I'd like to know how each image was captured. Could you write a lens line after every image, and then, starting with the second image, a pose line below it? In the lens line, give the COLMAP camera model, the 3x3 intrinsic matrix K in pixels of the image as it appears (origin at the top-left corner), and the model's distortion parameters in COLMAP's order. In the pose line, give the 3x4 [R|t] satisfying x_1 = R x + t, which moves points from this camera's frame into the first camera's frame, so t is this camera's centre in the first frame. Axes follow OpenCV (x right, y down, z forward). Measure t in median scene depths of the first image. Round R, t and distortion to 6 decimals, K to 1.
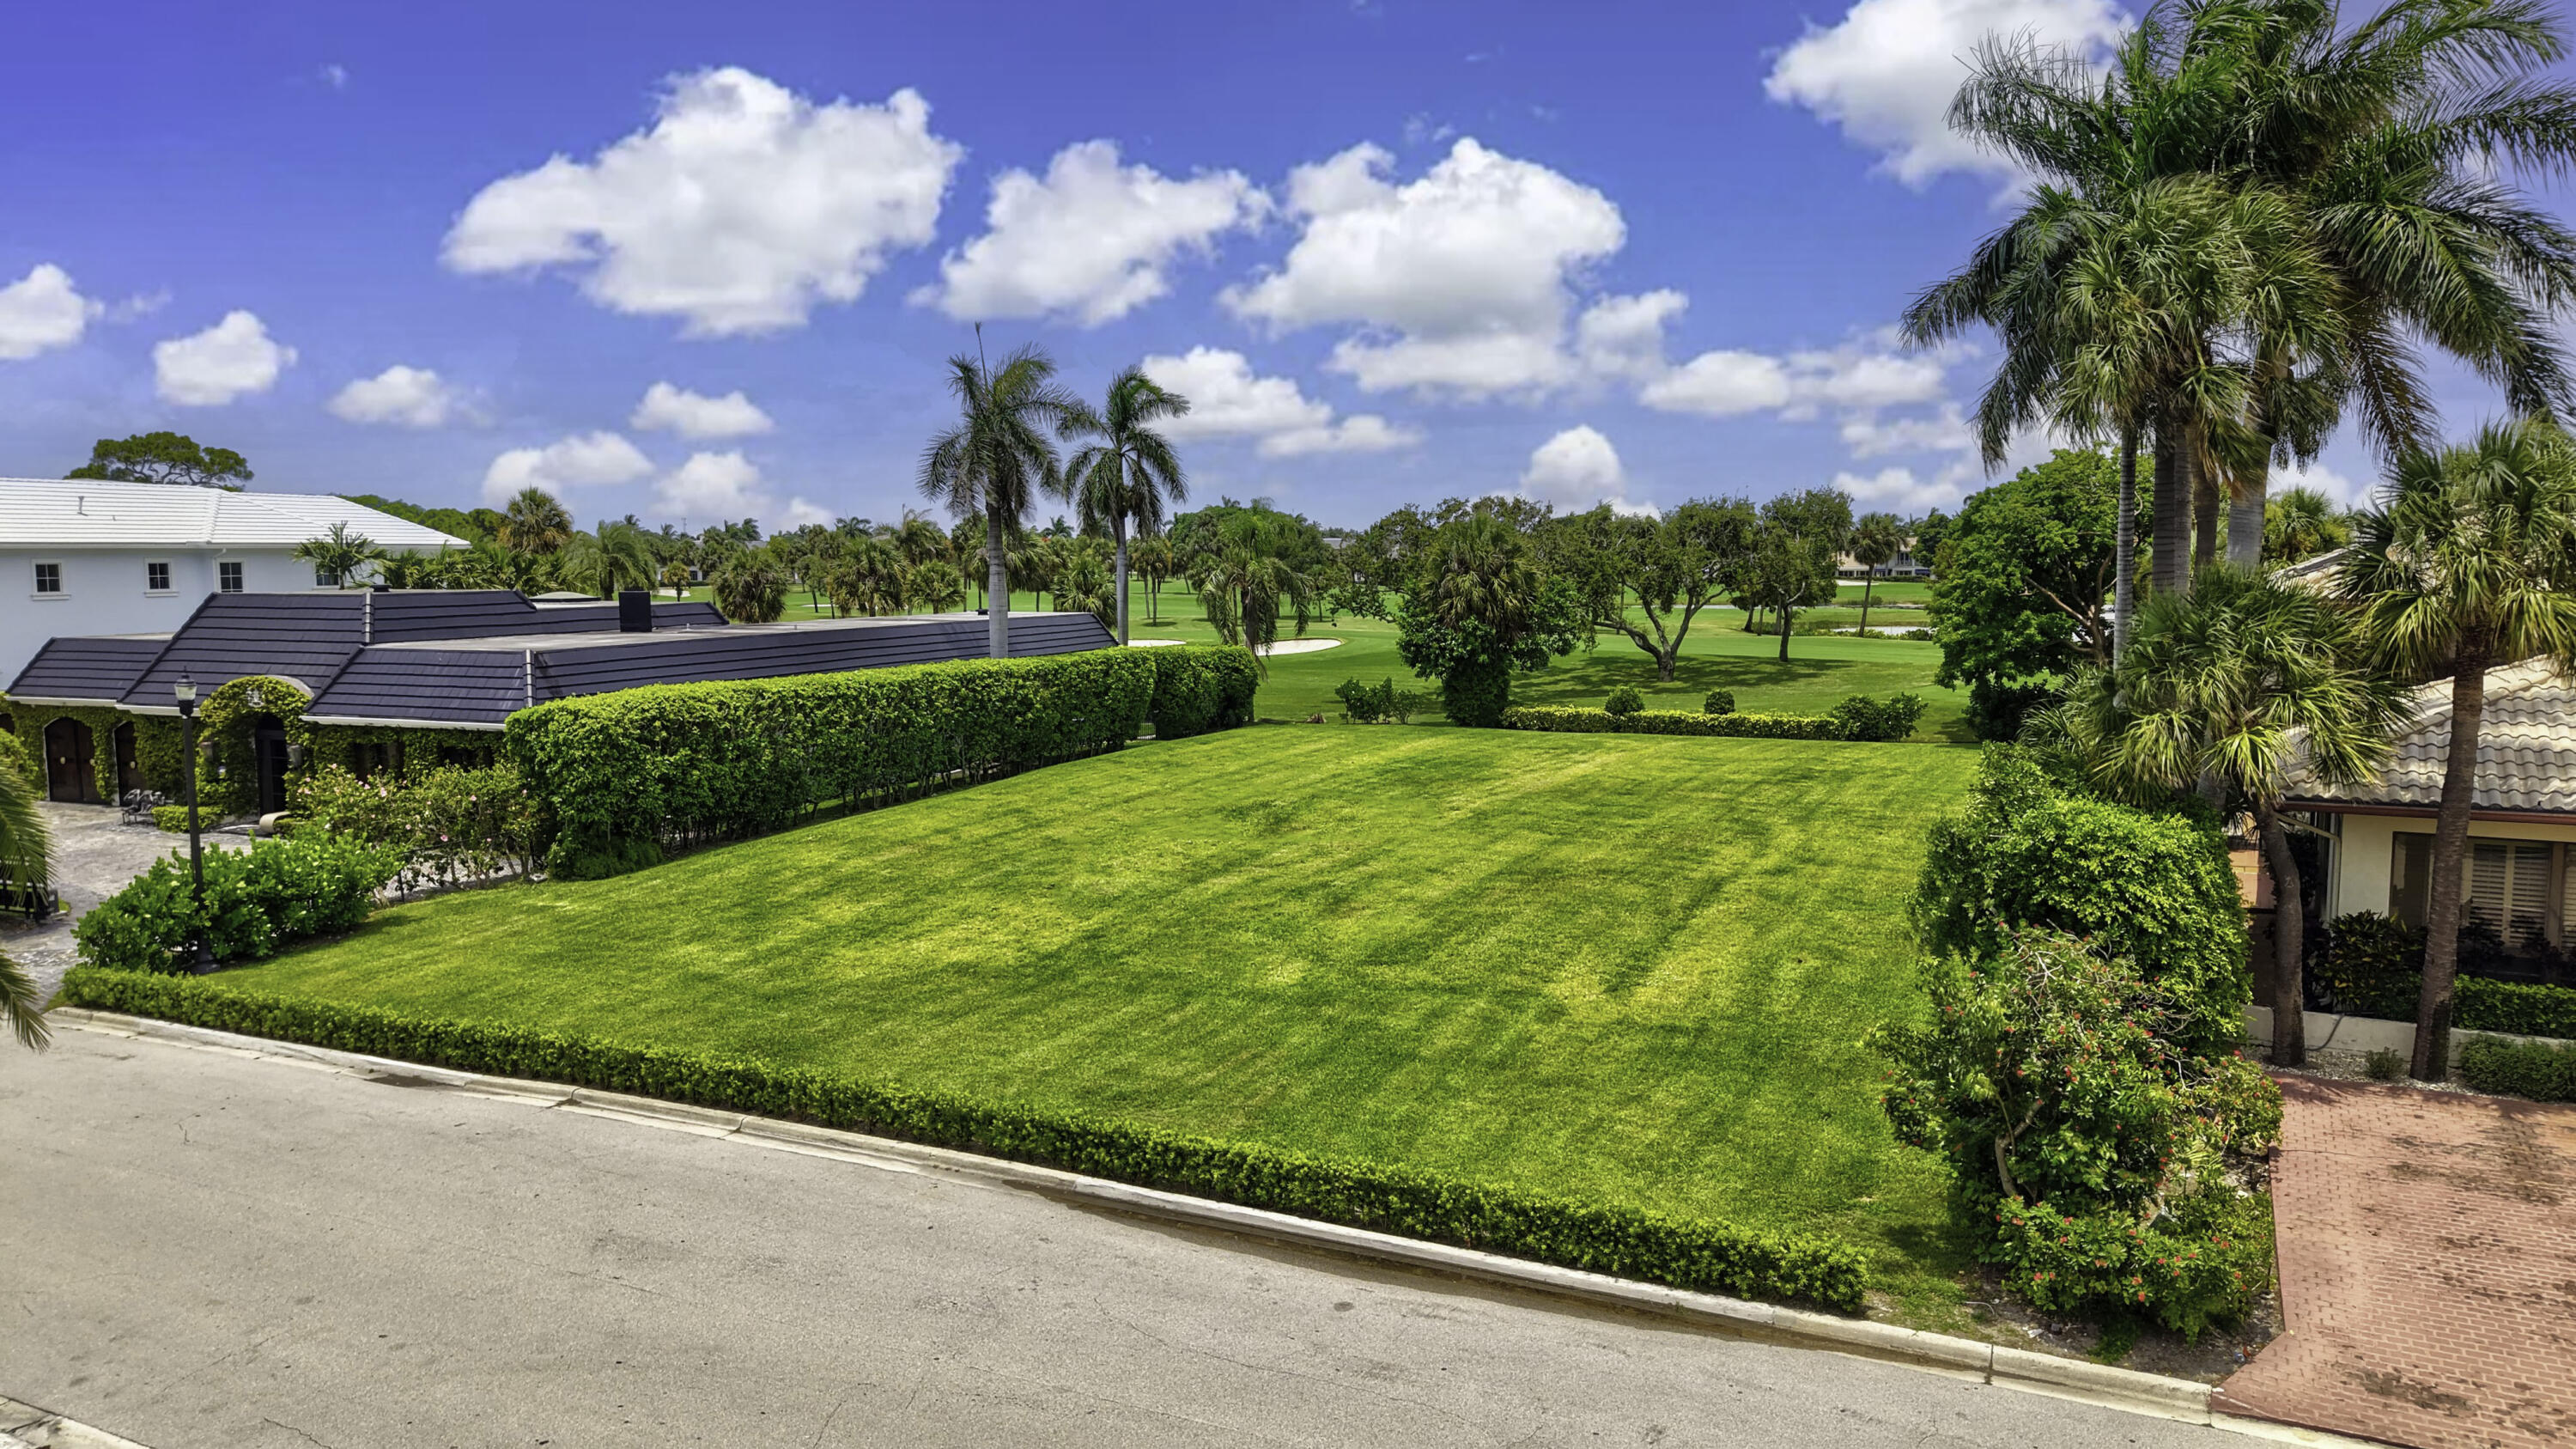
lens RADIAL K [[1727.5, 0, 1285.2], [0, 1727.5, 733.0], [0, 0, 1]] dist [0.025498, -0.028091]
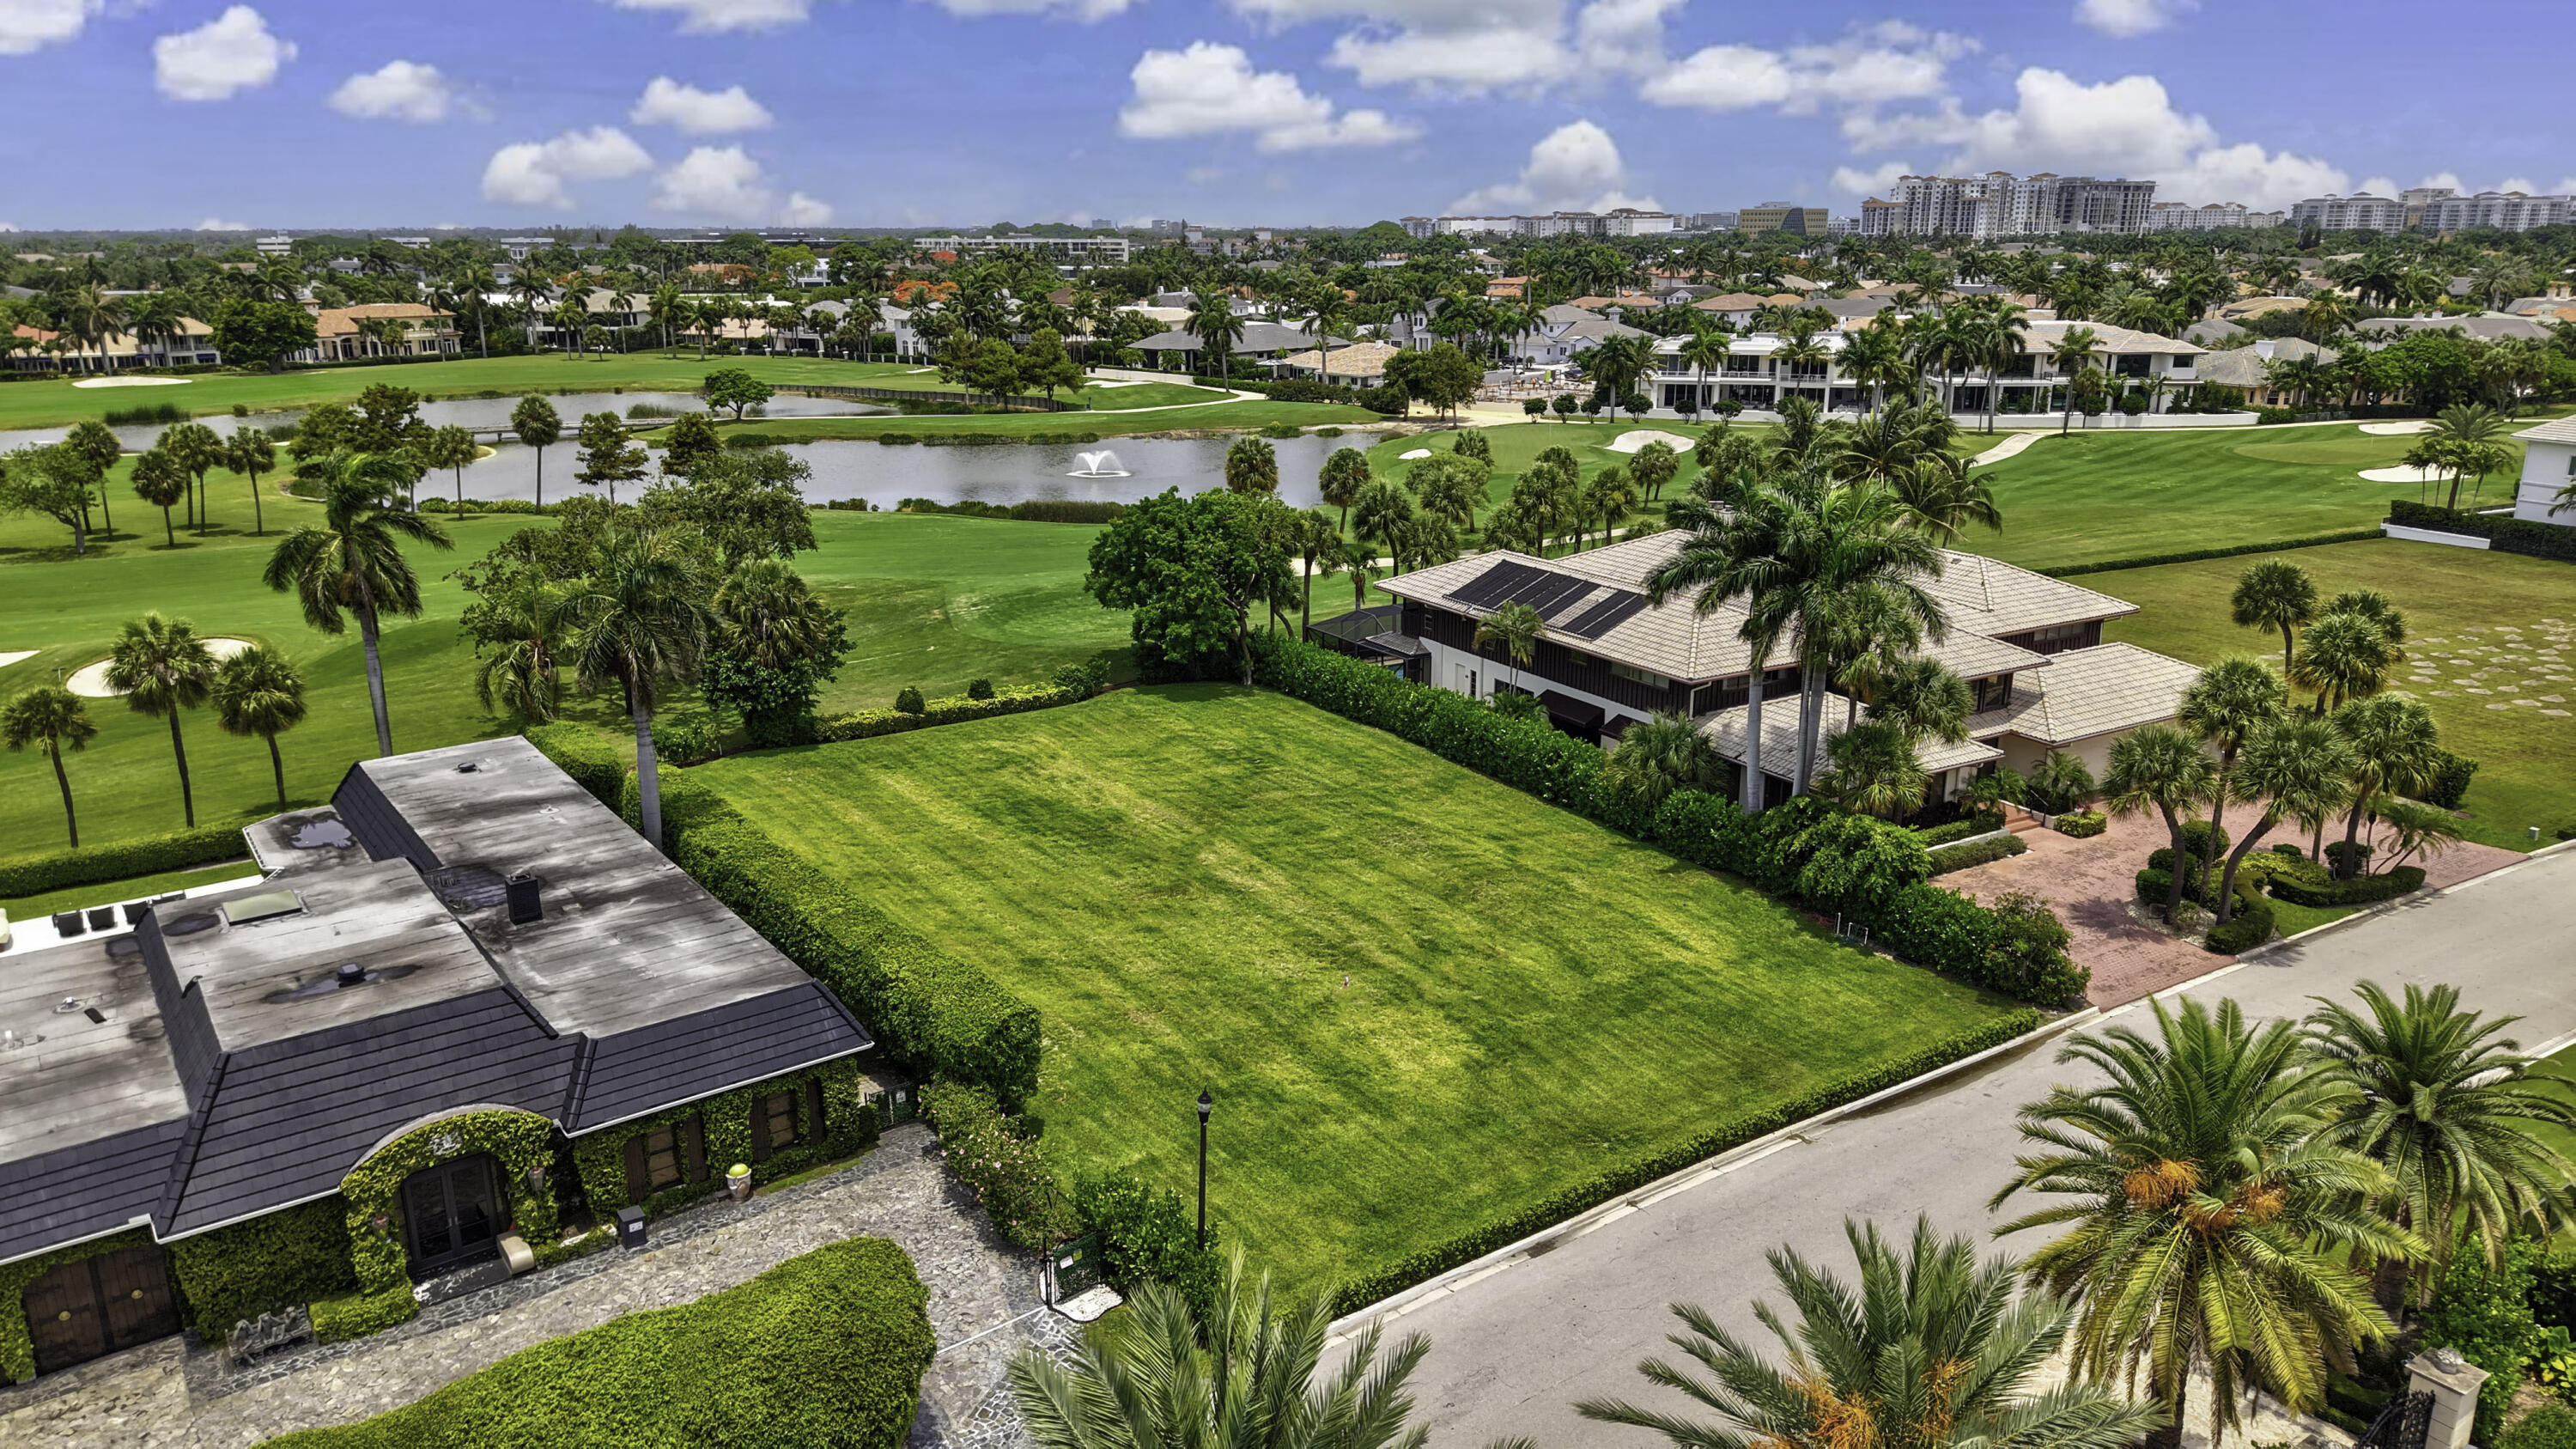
lens RADIAL K [[1717.0, 0, 1285.8], [0, 1717.0, 739.2], [0, 0, 1]] dist [0.052921, -0.063051]
pose [[0.506011, -0.240889, 0.828206, -1.231782], [0.089937, 0.969710, 0.227098, -0.439033], [-0.857825, -0.040428, 0.512349, 0.246360]]
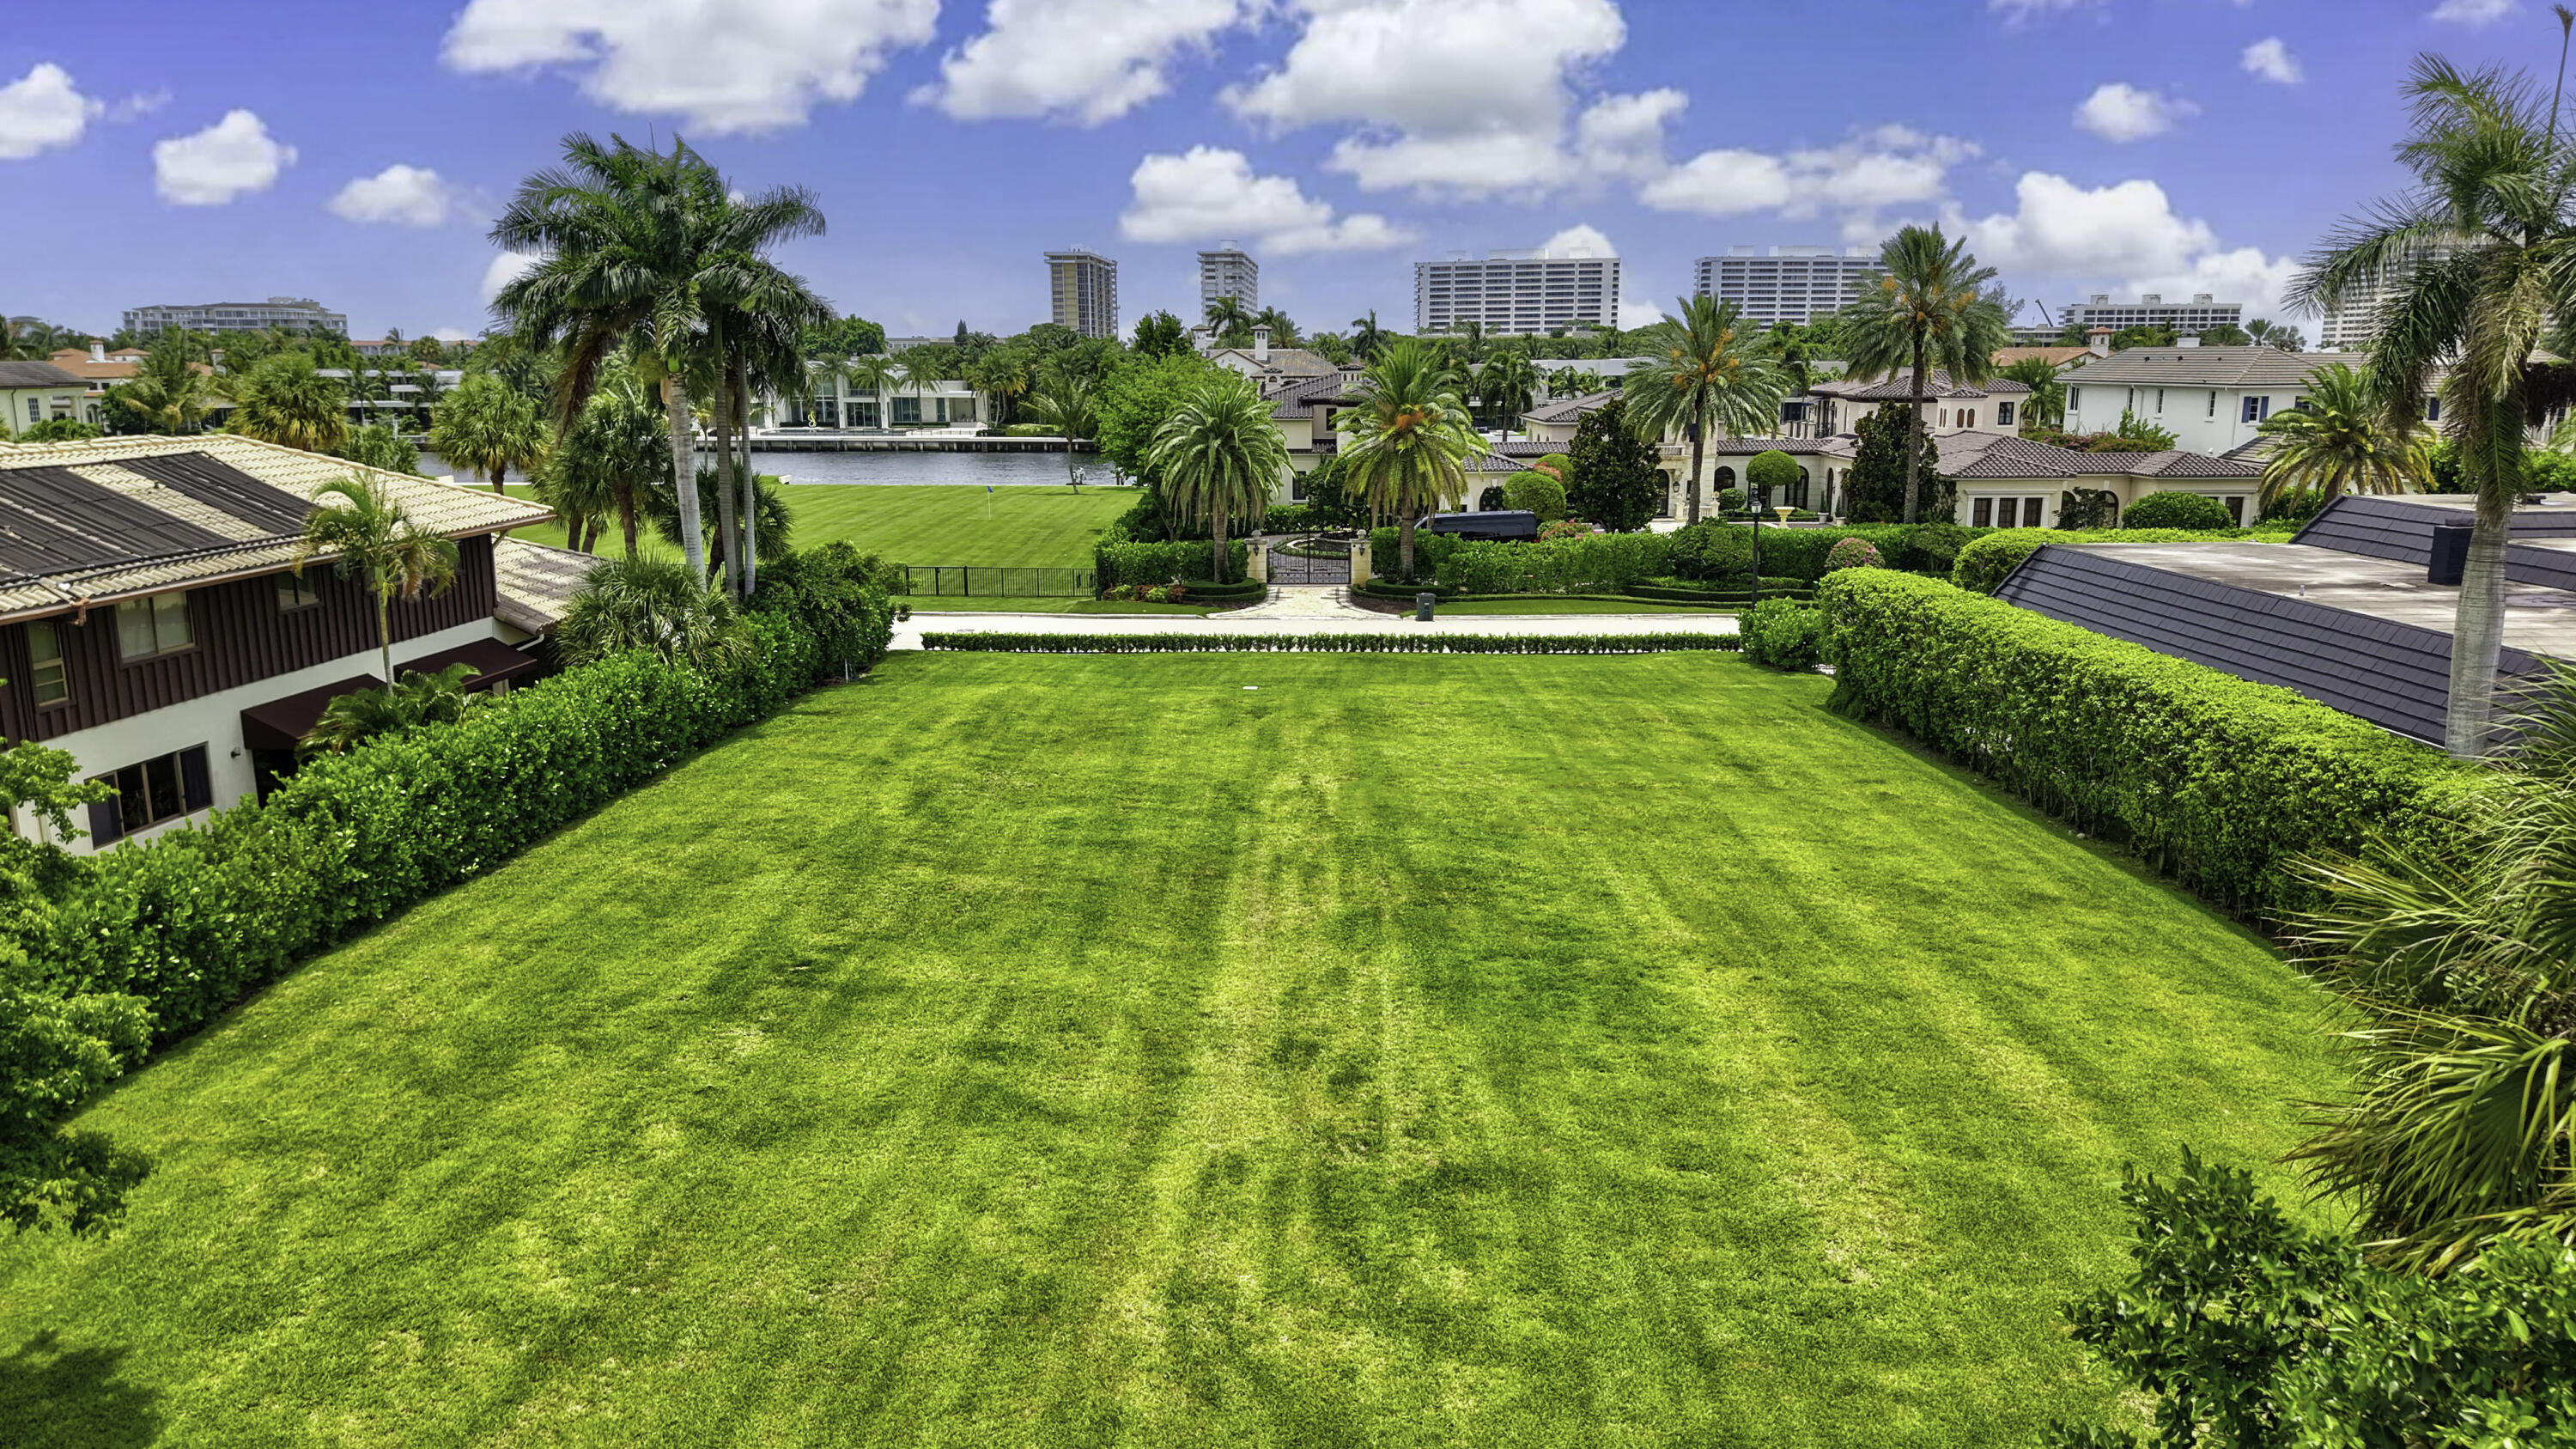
lens RADIAL K [[1737.1, 0, 1288.0], [0, 1737.1, 724.5], [0, 0, 1]] dist [0.087611, -0.140654]
pose [[-0.908829, 0.094570, -0.406307, 0.488029], [-0.035566, 0.952855, 0.301335, -0.276229], [0.415649, 0.288313, -0.862619, 1.947372]]
